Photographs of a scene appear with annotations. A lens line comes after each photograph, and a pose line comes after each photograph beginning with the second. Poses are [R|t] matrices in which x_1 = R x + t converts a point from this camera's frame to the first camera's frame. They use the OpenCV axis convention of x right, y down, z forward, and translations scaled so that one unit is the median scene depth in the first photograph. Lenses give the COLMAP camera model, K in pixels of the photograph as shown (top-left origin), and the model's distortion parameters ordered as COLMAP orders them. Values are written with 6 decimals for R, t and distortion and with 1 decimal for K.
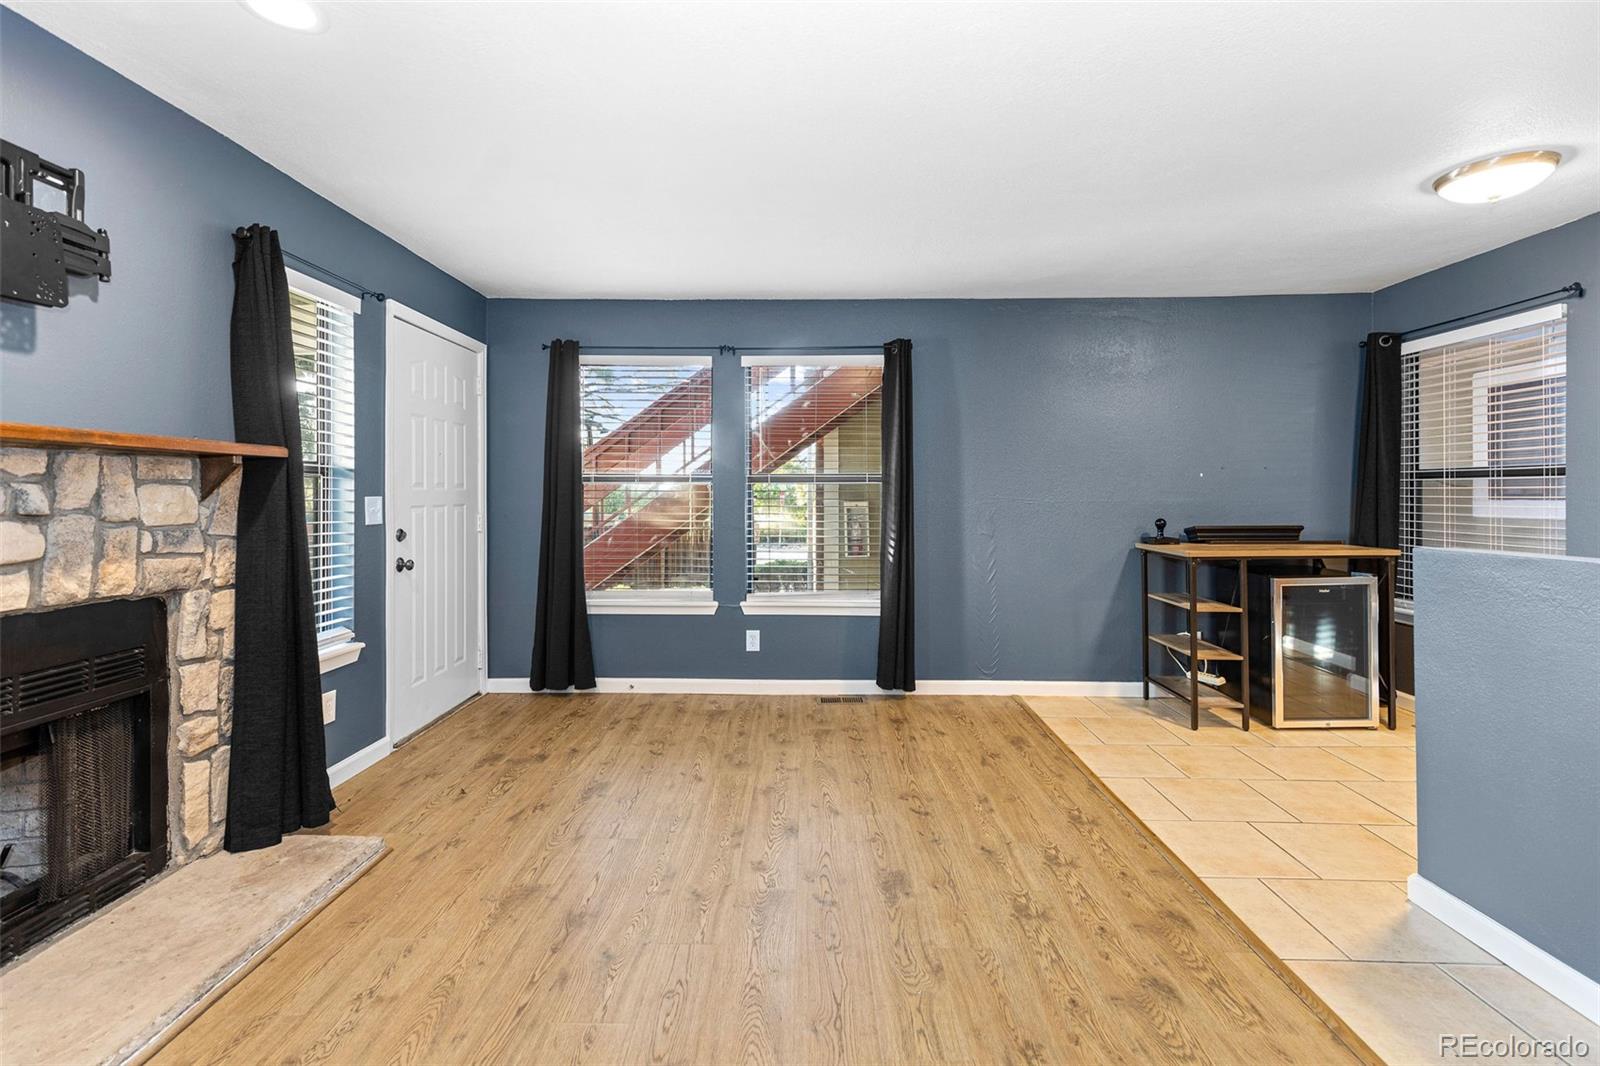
lens RADIAL K [[726.4, 0, 797.6], [0, 726.4, 494.8], [0, 0, 1]] dist [0.002970, 0.000031]
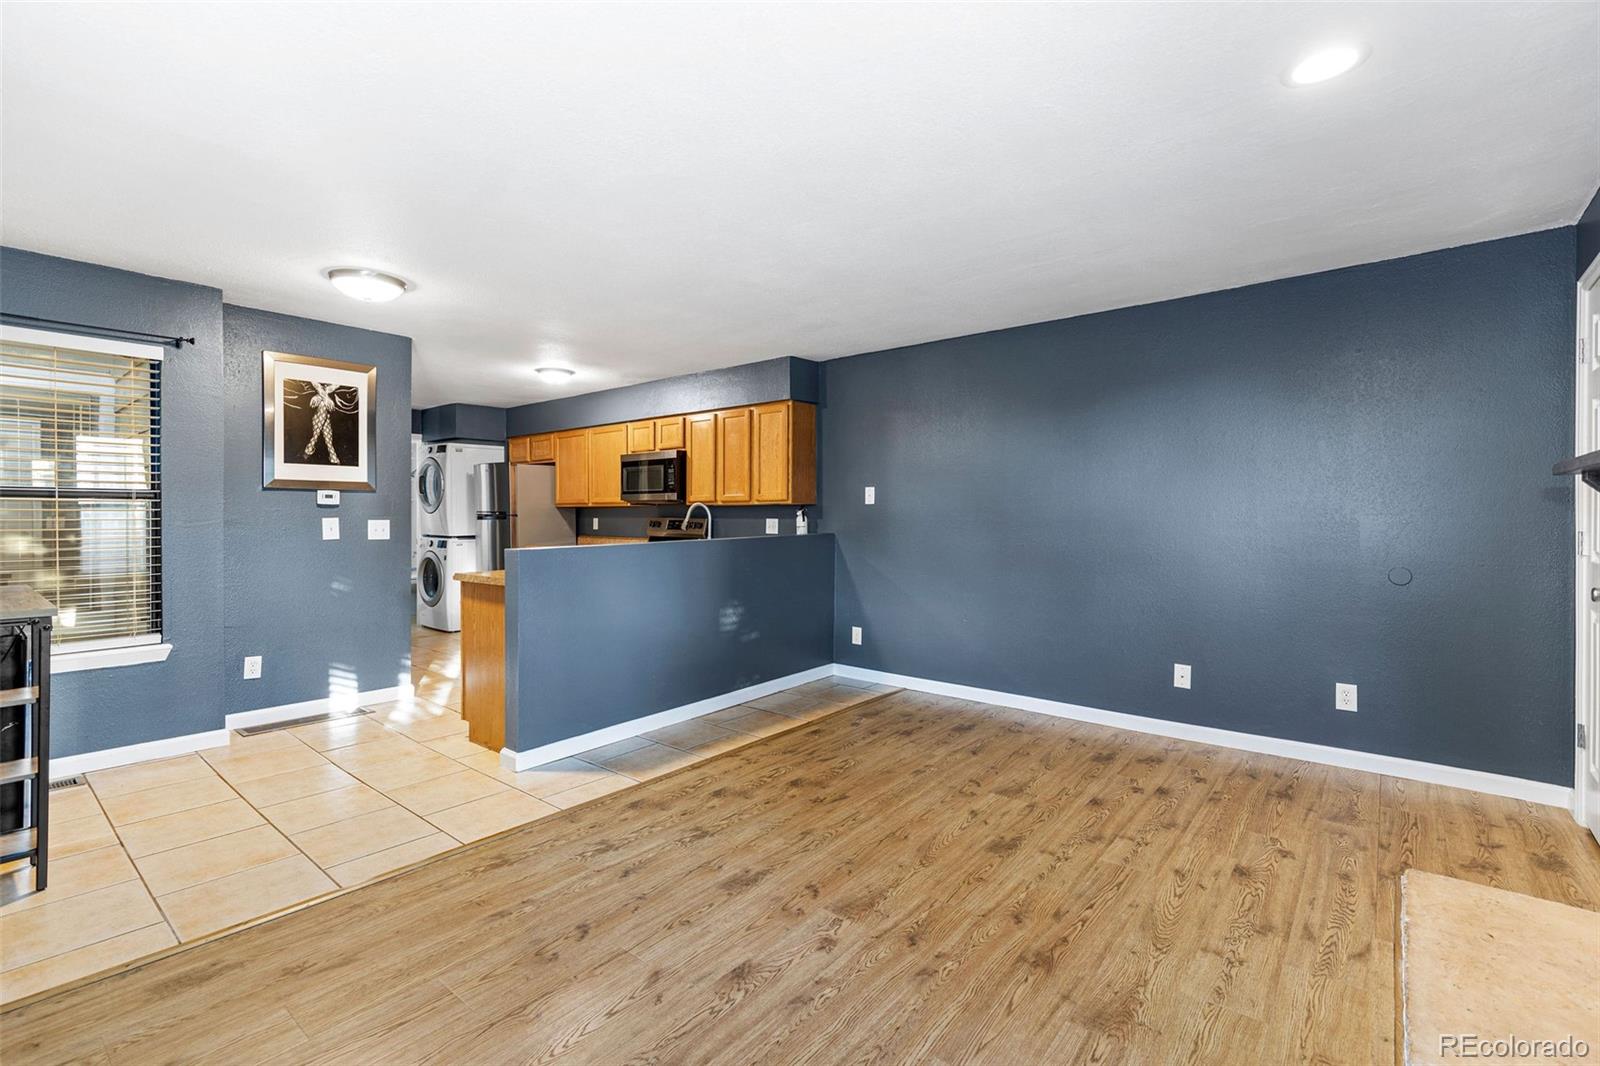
lens RADIAL K [[715.4, 0, 792.5], [0, 715.4, 526.5], [0, 0, 1]] dist [0.007594, -0.000569]
pose [[-0.776117, -0.010208, 0.630506, -0.585008], [0.000105, 0.999867, 0.016317, -0.004179], [-0.630589, 0.012730, -0.776013, 1.767903]]
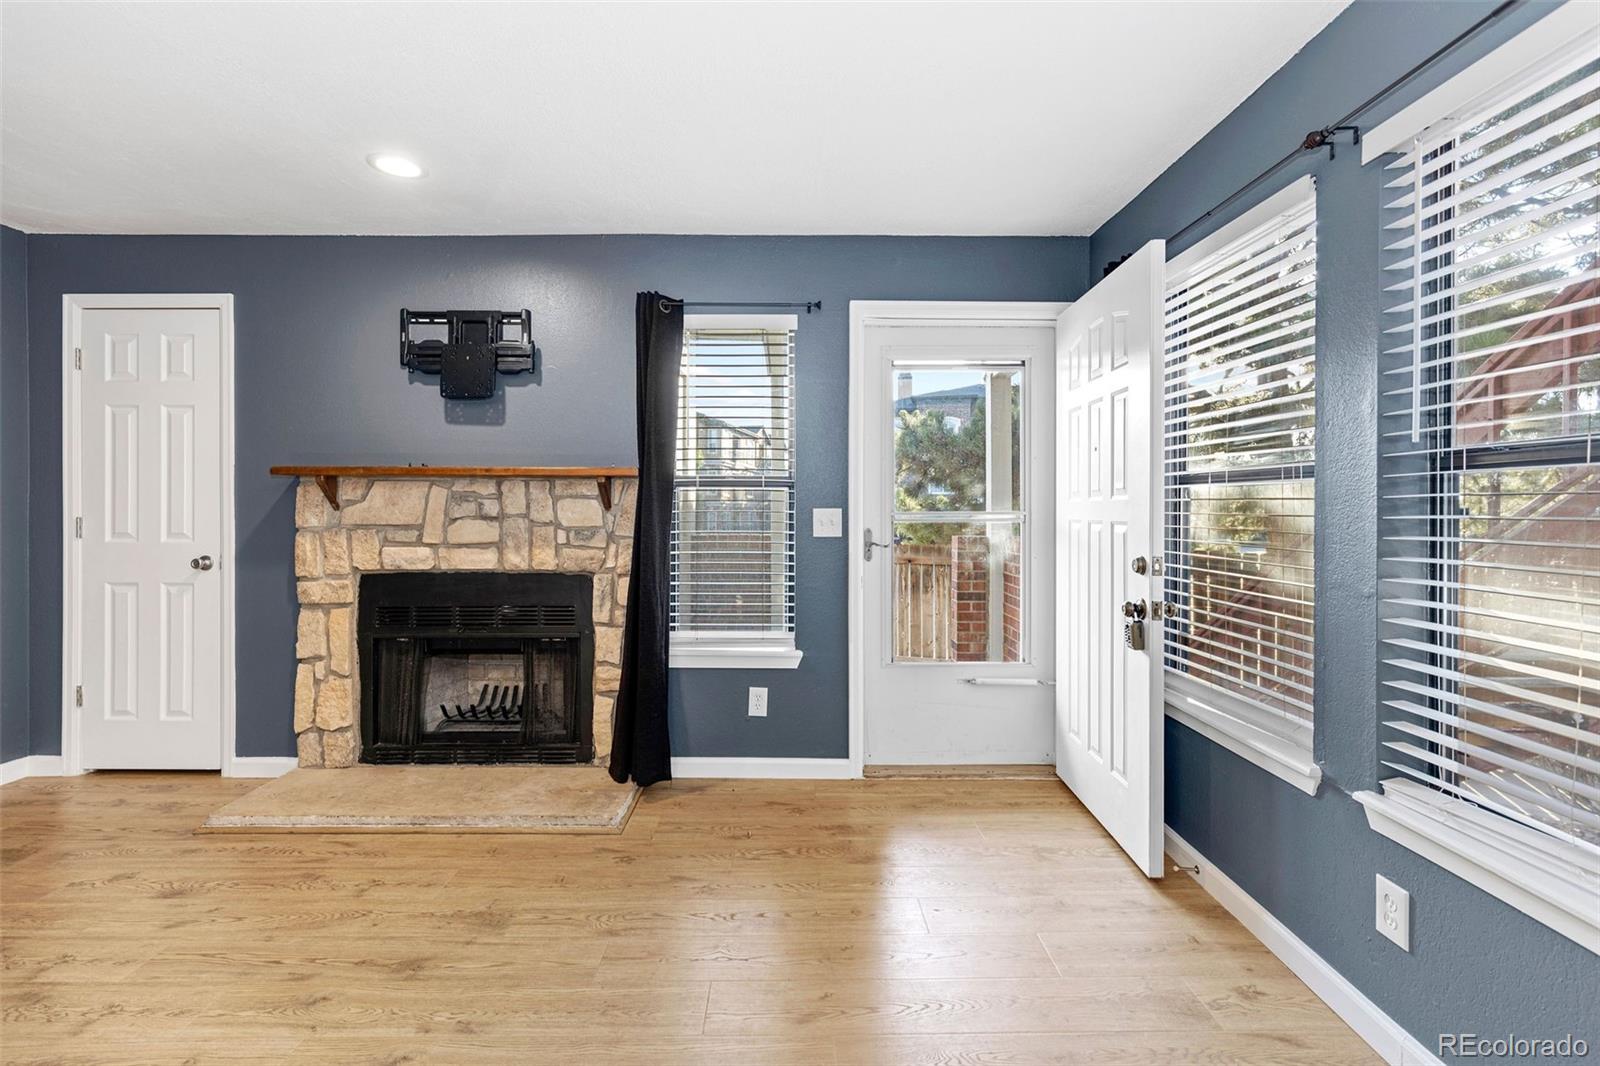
lens RADIAL K [[722.0, 0, 796.4], [0, 722.0, 509.4], [0, 0, 1]] dist [0.003207, -0.000173]
pose [[0.017847, 0.000798, -0.999840, 0.564318], [-0.003569, 0.999993, 0.000735, 0.004680], [0.999834, 0.003556, 0.017850, 1.341905]]
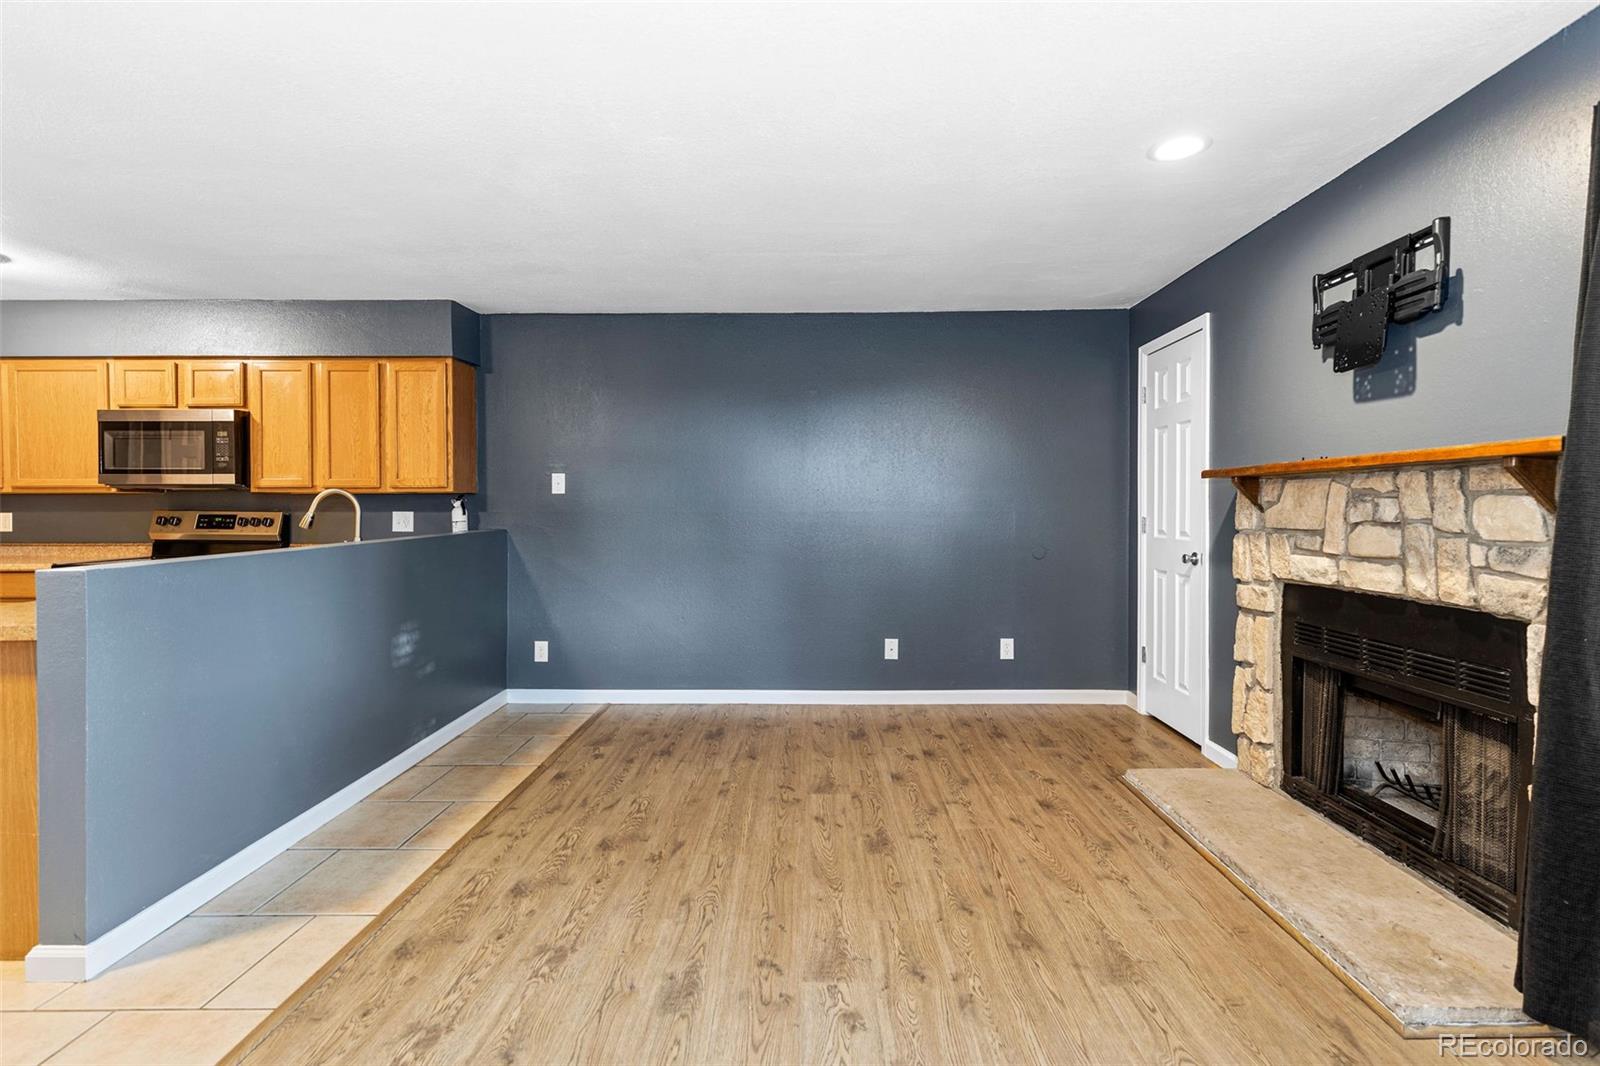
lens RADIAL K [[723.9, 0, 809.3], [0, 723.9, 518.9], [0, 0, 1]] dist [0.009008, -0.000482]
pose [[-0.999984, 0.001613, -0.005421, -0.006604], [0.001522, 0.999860, 0.016651, -0.001091], [0.005447, 0.016643, -0.999847, 1.797569]]
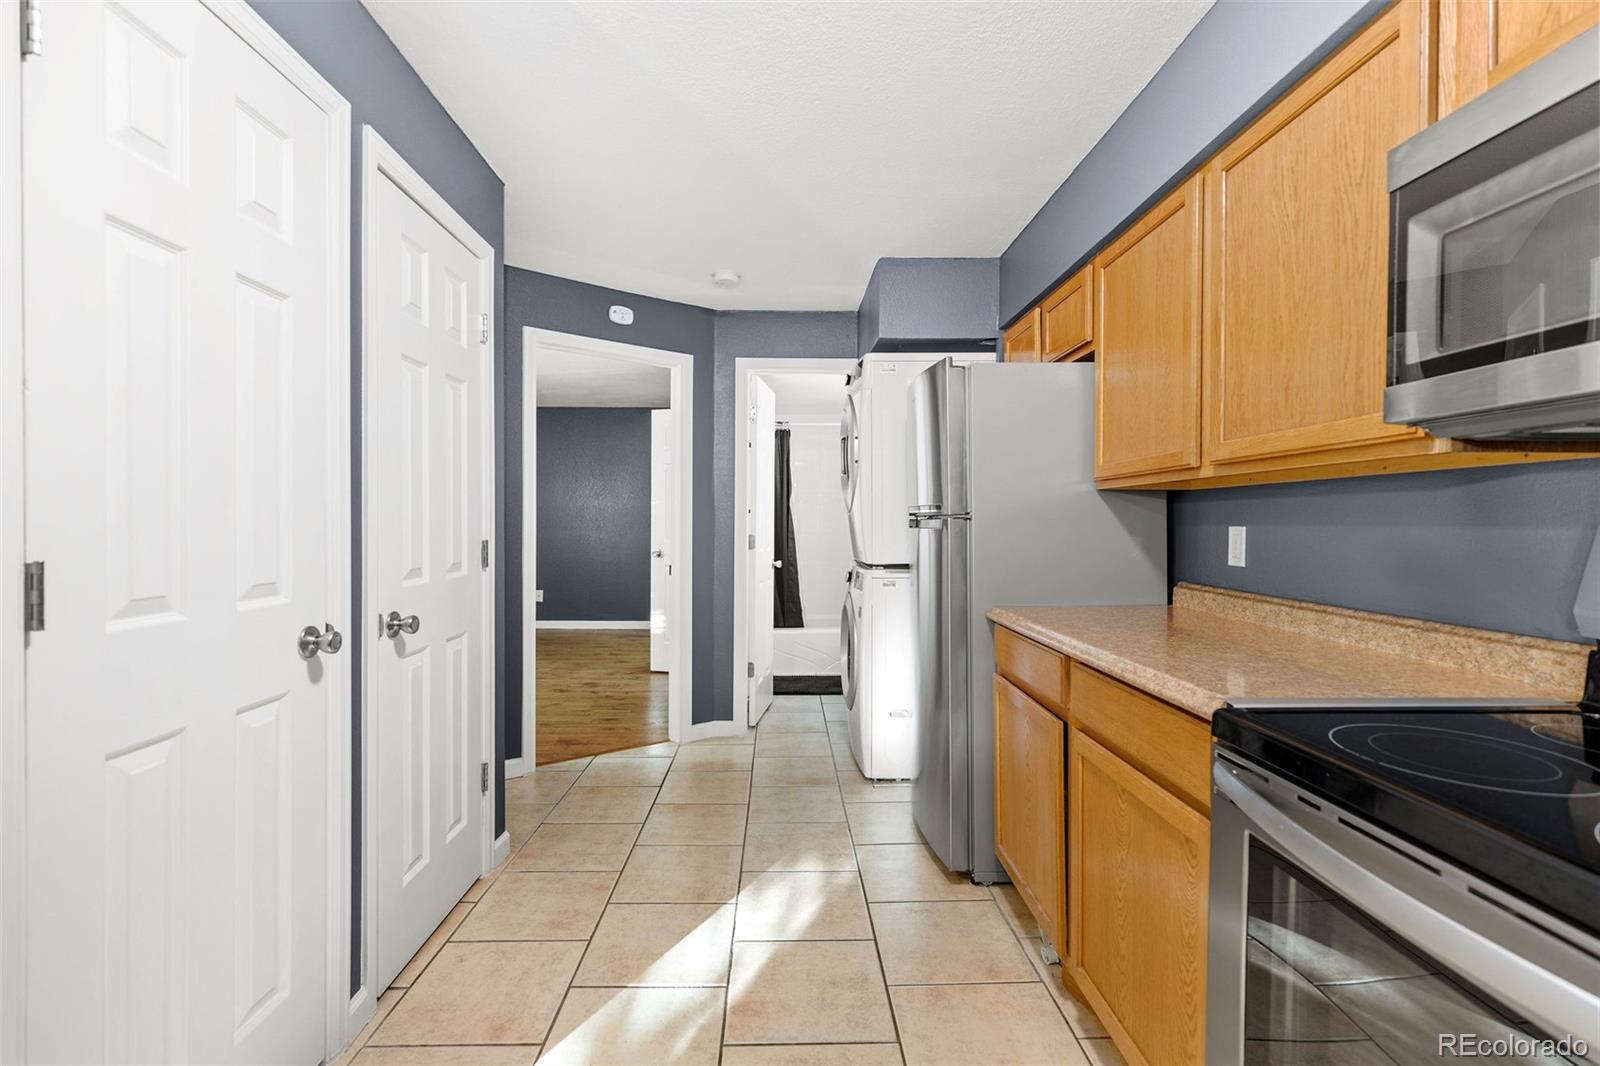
lens RADIAL K [[715.4, 0, 792.5], [0, 715.4, 526.5], [0, 0, 1]] dist [0.007594, -0.000569]
pose [[-0.036723, -0.008466, 0.999290, 1.249948], [-0.001871, 0.999963, 0.008403, 0.005117], [-0.999324, -0.001561, -0.036738, 0.421097]]
